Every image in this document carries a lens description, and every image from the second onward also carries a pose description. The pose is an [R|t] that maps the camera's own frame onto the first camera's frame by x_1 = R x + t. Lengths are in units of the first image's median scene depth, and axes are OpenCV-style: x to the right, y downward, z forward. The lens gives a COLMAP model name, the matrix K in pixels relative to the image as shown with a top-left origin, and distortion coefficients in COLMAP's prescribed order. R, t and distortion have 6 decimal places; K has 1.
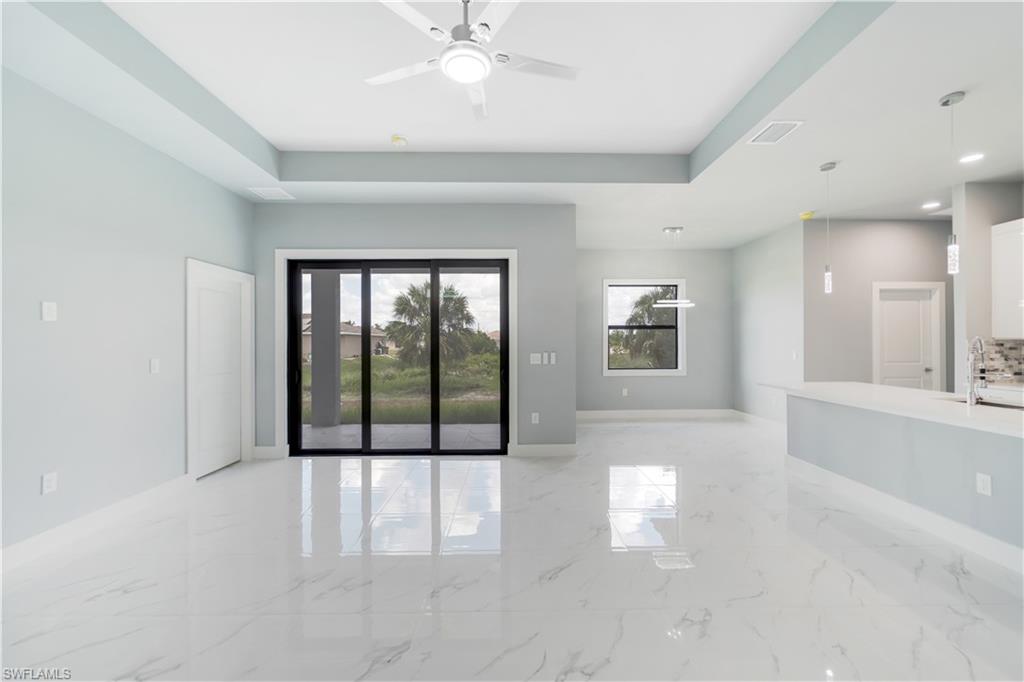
lens RADIAL K [[414.7, 0, 514.9], [0, 414.7, 342.9], [0, 0, 1]] dist [-0.001330, -0.000413]
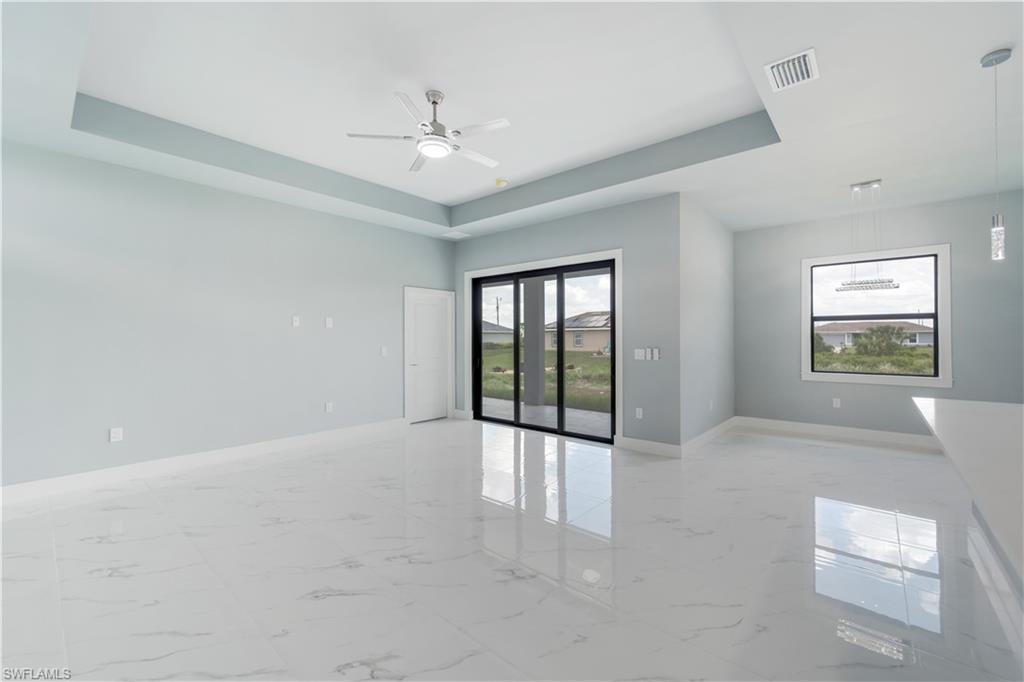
lens RADIAL K [[416.0, 0, 513.9], [0, 416.0, 335.0], [0, 0, 1]] dist [-0.001161, -0.000401]
pose [[0.748979, -0.002863, -0.662587, 0.492125], [-0.000777, 0.999986, -0.005199, -0.003051], [0.662593, 0.004409, 0.748967, 0.041222]]
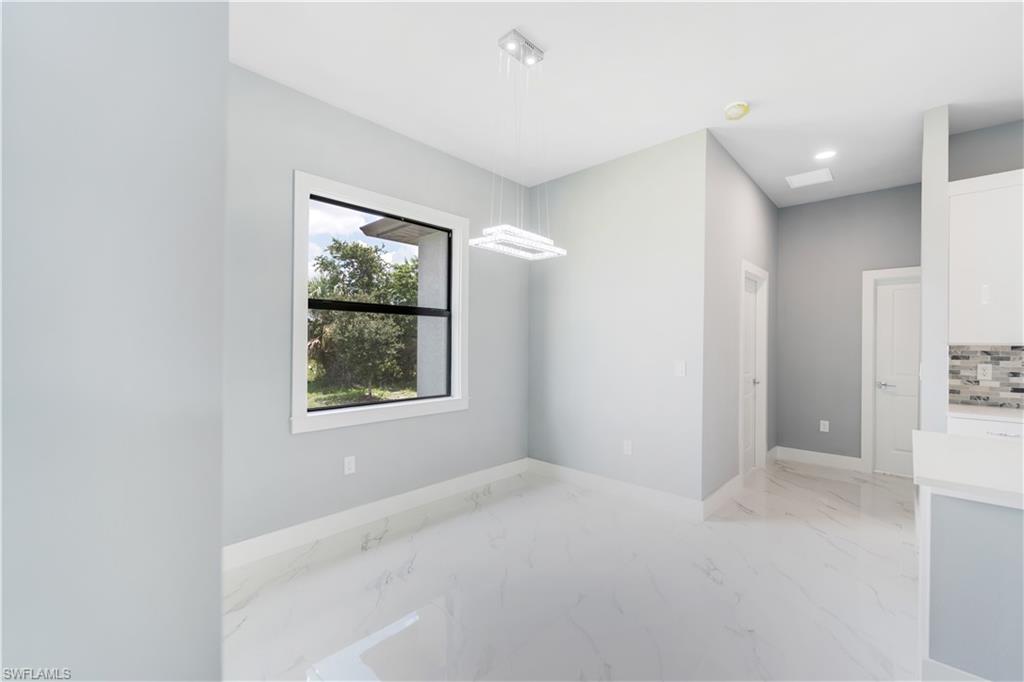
lens RADIAL K [[414.7, 0, 514.9], [0, 414.7, 342.9], [0, 0, 1]] dist [-0.001330, -0.000413]
pose [[0.694214, 0.011887, 0.719671, 0.128159], [-0.011799, 0.999917, -0.005135, -0.000121], [-0.719672, -0.004927, 0.694296, 0.907416]]
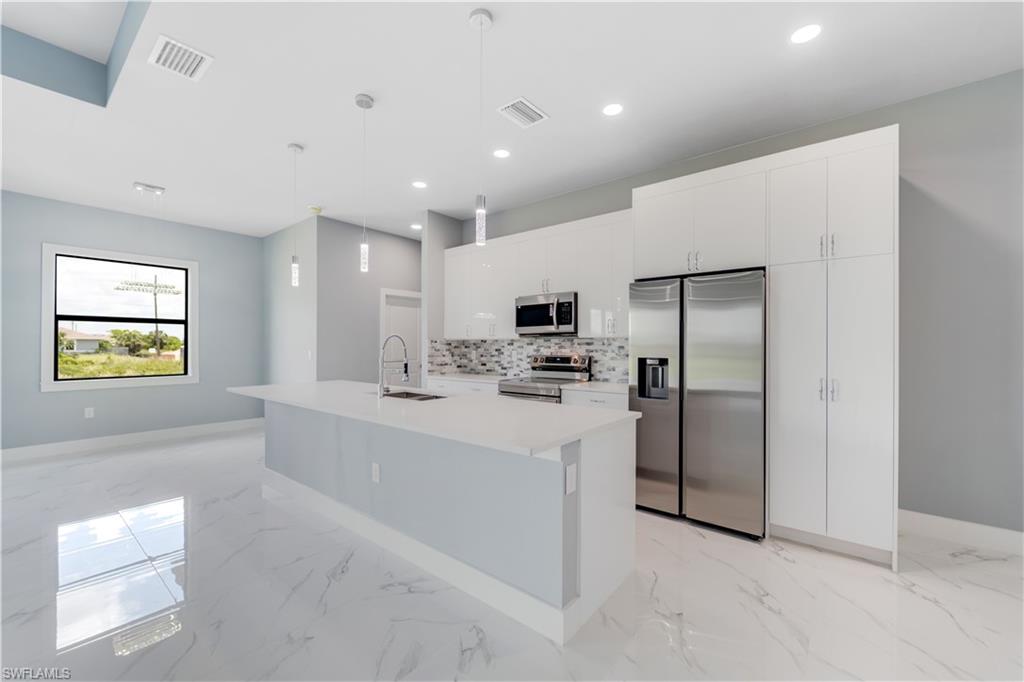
lens RADIAL K [[413.0, 0, 514.0], [0, 413.0, 345.4], [0, 0, 1]] dist [0.000539, -0.000117]
pose [[0.642248, 0.005321, 0.766478, 0.287608], [-0.004153, 0.999985, -0.003462, 0.010056], [-0.766486, -0.000960, 0.642261, 0.028283]]
